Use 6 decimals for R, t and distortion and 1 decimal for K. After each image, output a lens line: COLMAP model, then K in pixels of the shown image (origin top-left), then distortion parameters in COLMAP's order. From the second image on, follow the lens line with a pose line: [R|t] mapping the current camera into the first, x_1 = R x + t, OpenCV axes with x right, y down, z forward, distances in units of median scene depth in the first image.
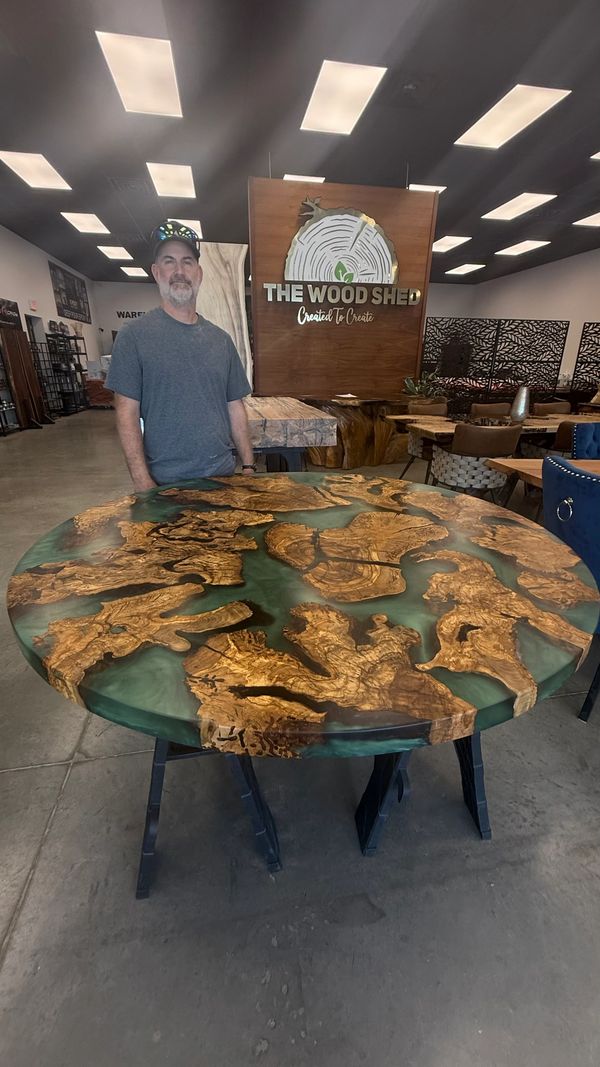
lens RADIAL K [[417.0, 0, 297.3], [0, 417.0, 521.7], [0, 0, 1]] dist [-0.000879, -0.000028]
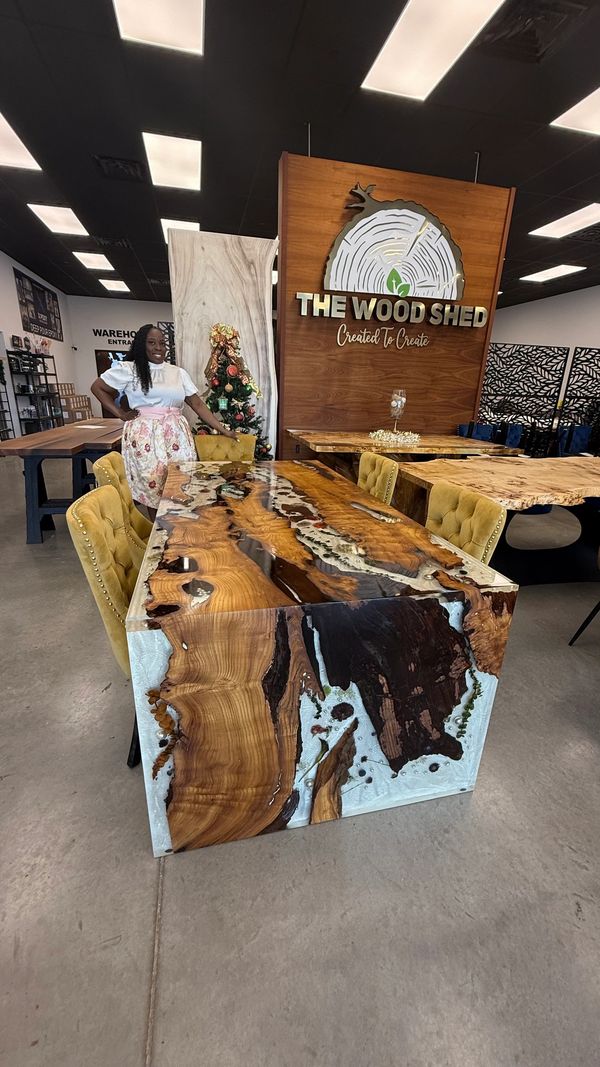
lens RADIAL K [[417.0, 0, 297.3], [0, 417.0, 521.7], [0, 0, 1]] dist [-0.000879, -0.000028]
pose [[0.998033, 0.003302, 0.062603, -0.119940], [-0.000007, 0.998617, -0.052567, -0.106314], [-0.062690, 0.052463, 0.996653, 0.248054]]
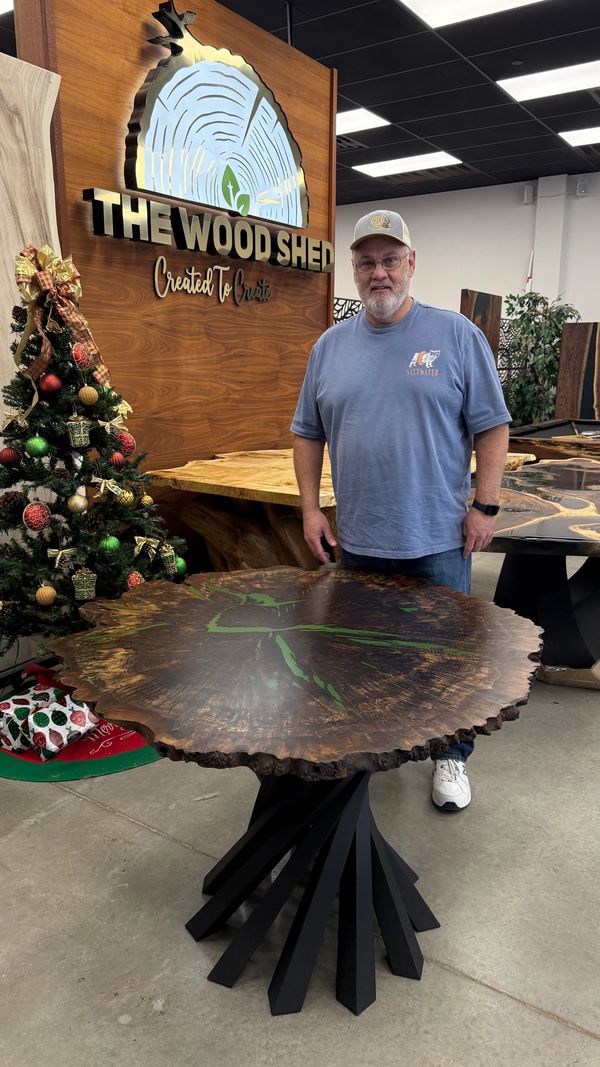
lens RADIAL K [[777.4, 0, 300.0], [0, 777.4, 533.5], [0, 0, 1]] dist [-0.002993, 0.001617]
pose [[0.687040, -0.166365, 0.707318, -0.457459], [0.272736, 0.961306, -0.038813, -0.198625], [-0.673492, 0.219577, 0.705829, 0.447898]]
